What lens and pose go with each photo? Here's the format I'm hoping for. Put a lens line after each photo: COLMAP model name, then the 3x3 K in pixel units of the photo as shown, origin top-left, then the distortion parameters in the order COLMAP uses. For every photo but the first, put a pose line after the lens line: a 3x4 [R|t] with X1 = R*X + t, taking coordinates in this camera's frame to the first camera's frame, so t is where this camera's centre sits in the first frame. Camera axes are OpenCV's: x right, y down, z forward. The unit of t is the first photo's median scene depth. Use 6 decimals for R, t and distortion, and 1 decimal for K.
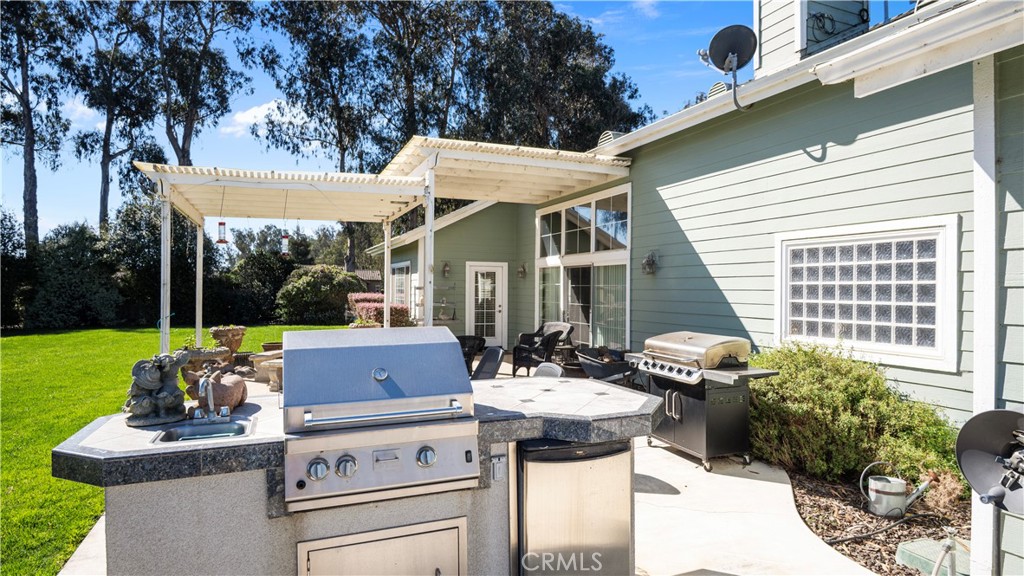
lens RADIAL K [[554.7, 0, 508.8], [0, 554.7, 285.9], [0, 0, 1]] dist [-0.024315, 0.000350]
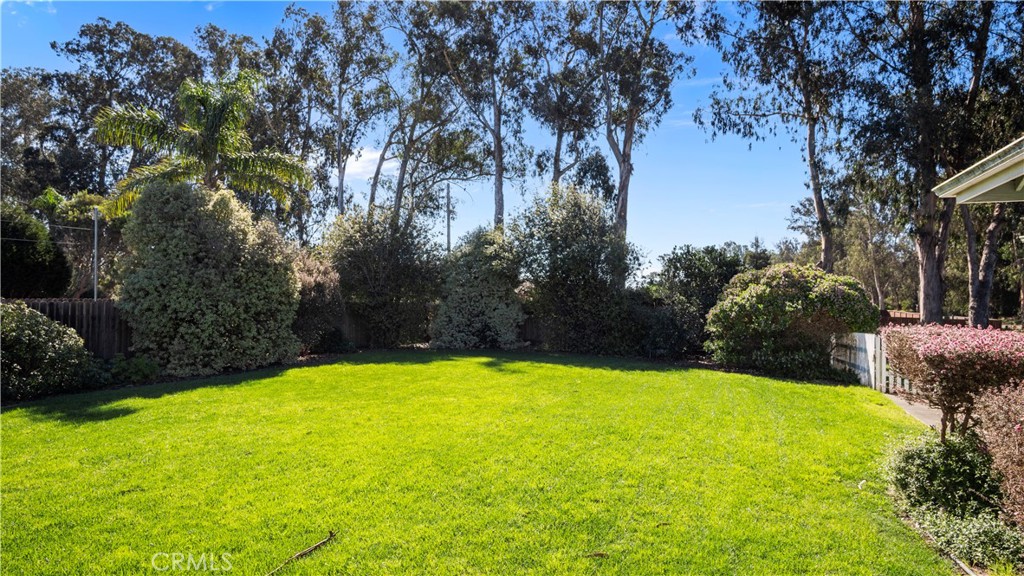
lens RADIAL K [[554.7, 0, 505.7], [0, 554.7, 283.8], [0, 0, 1]] dist [-0.024315, 0.000350]
pose [[0.700951, -0.017838, -0.712986, -0.071904], [-0.006022, 0.999503, -0.030927, 0.000197], [0.713184, 0.025972, 0.700496, 0.210362]]
